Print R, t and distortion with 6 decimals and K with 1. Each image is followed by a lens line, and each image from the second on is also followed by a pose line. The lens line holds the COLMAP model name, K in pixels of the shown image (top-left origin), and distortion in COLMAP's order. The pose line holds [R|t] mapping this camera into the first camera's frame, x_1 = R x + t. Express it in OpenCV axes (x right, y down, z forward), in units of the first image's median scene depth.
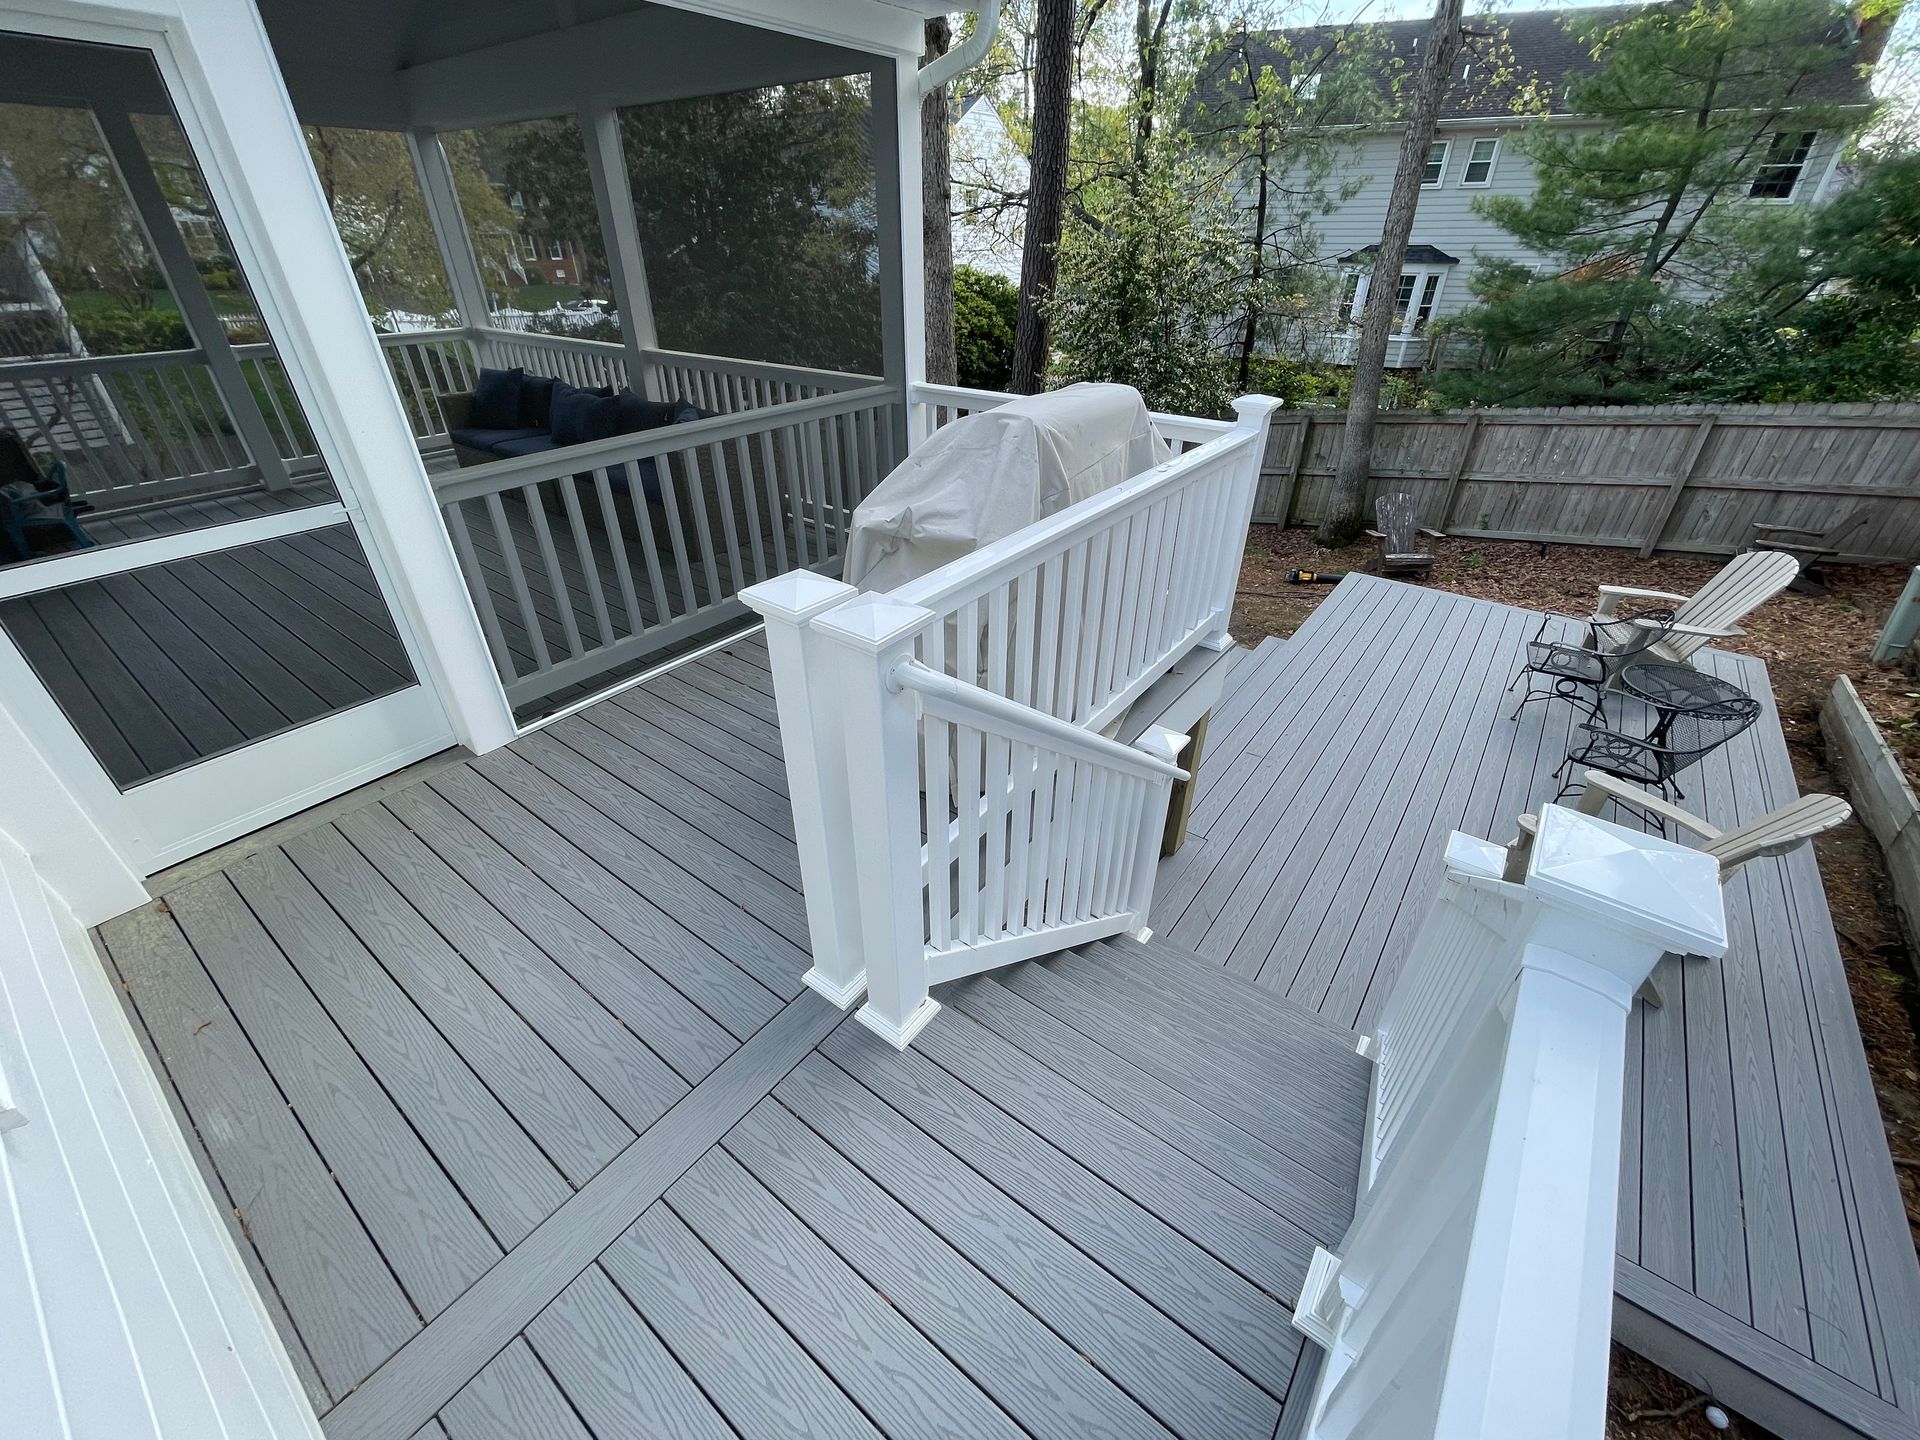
lens RADIAL K [[778.9, 0, 954.8], [0, 778.9, 718.1], [0, 0, 1]] dist [-0.001130, 0.000311]
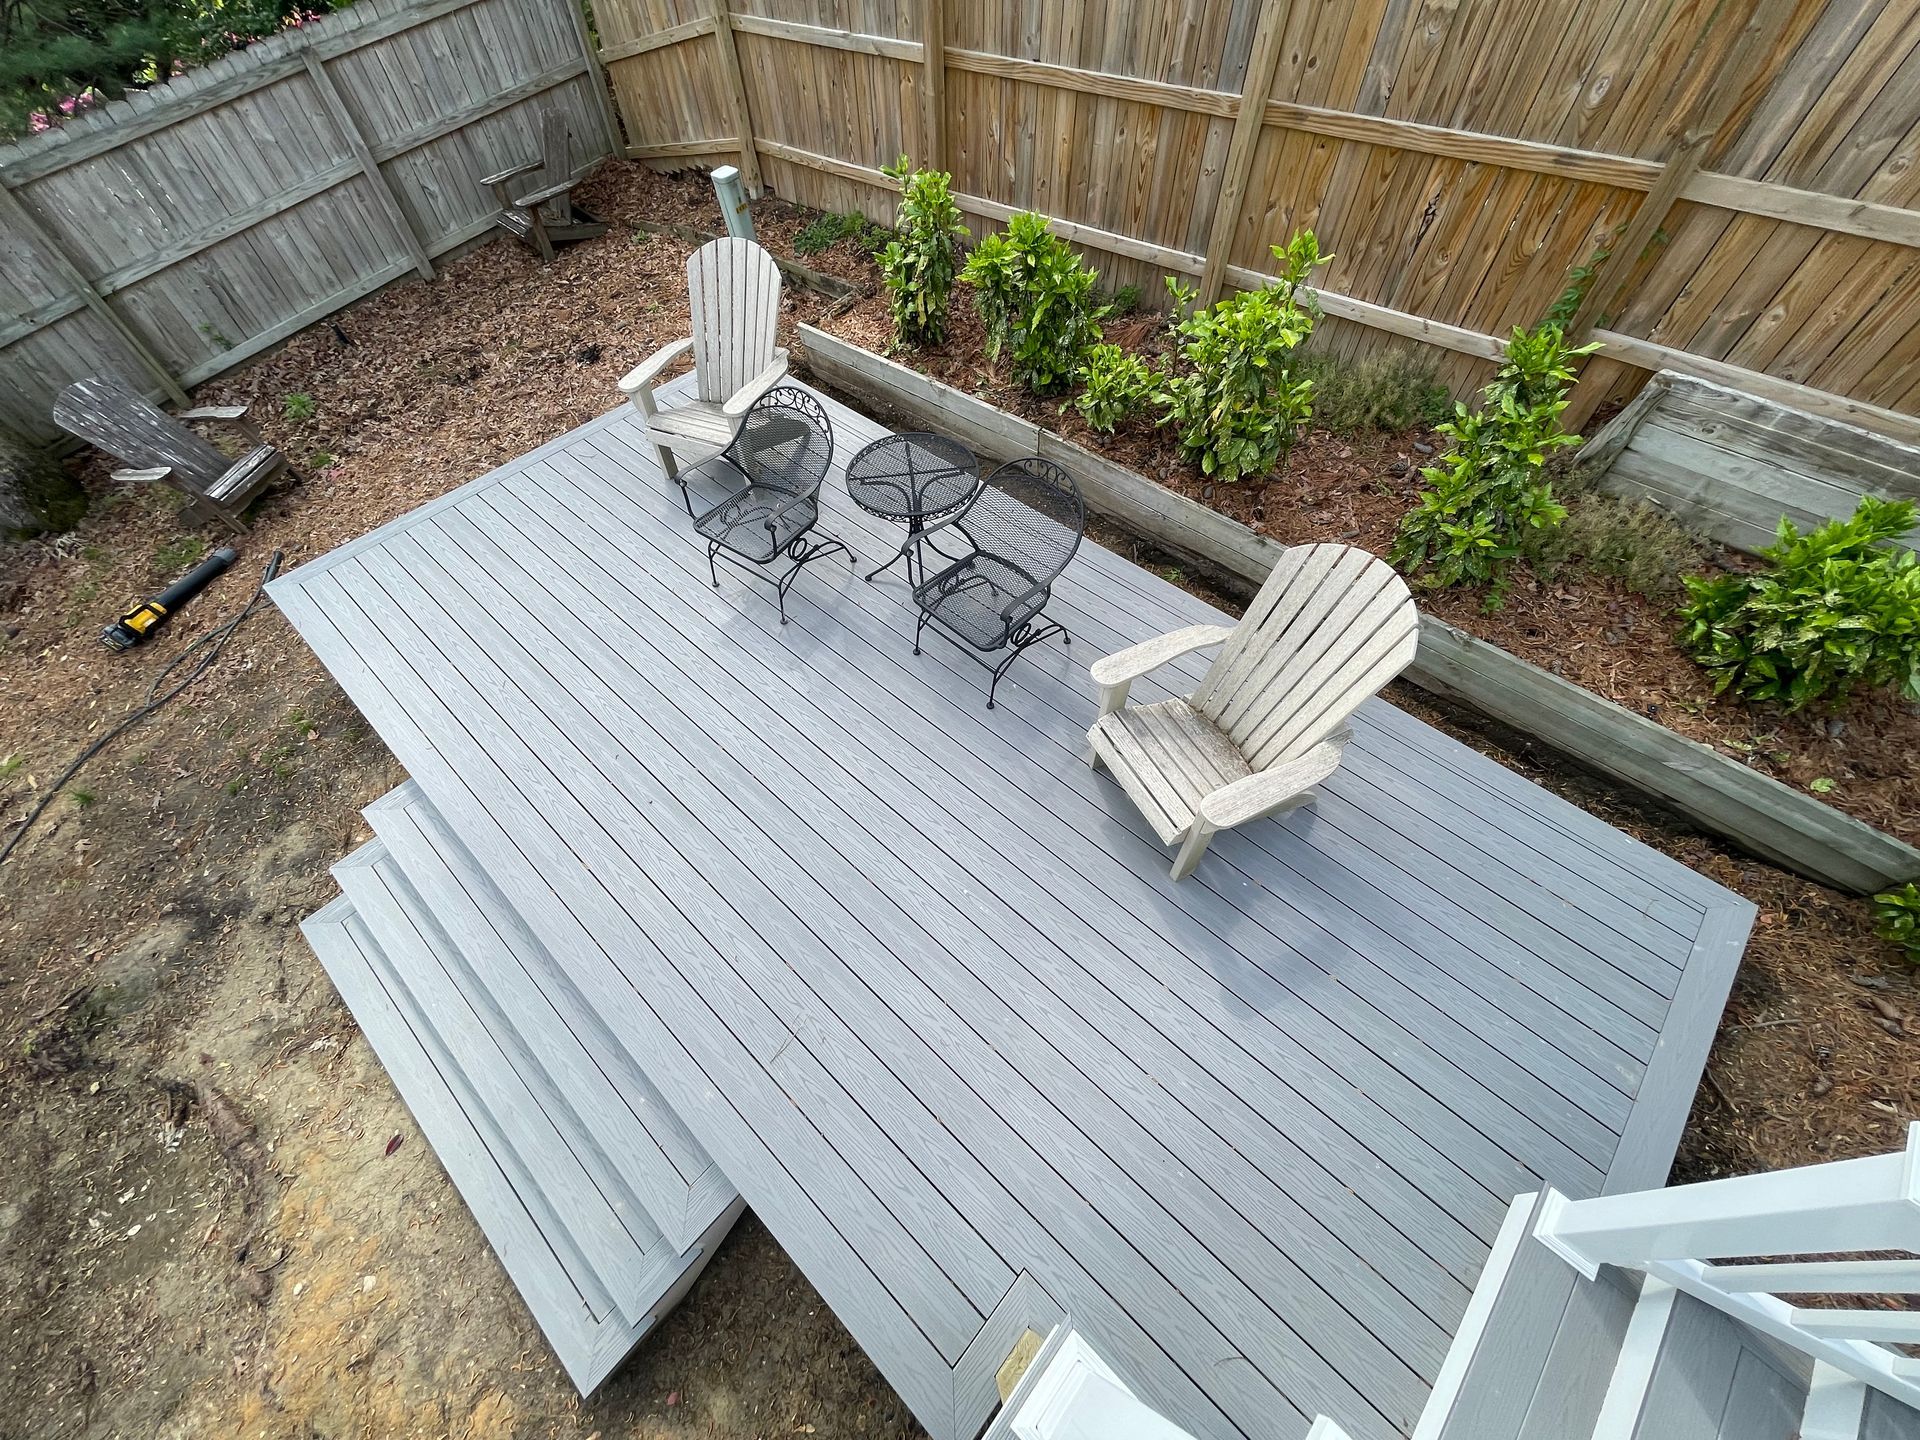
lens RADIAL K [[778.9, 0, 954.8], [0, 778.9, 718.1], [0, 0, 1]] dist [-0.001130, 0.000311]
pose [[0.095214, -0.797788, 0.595372, 0.147618], [0.542043, 0.543198, 0.641190, -0.185880], [-0.834939, 0.261667, 0.484156, 0.329273]]
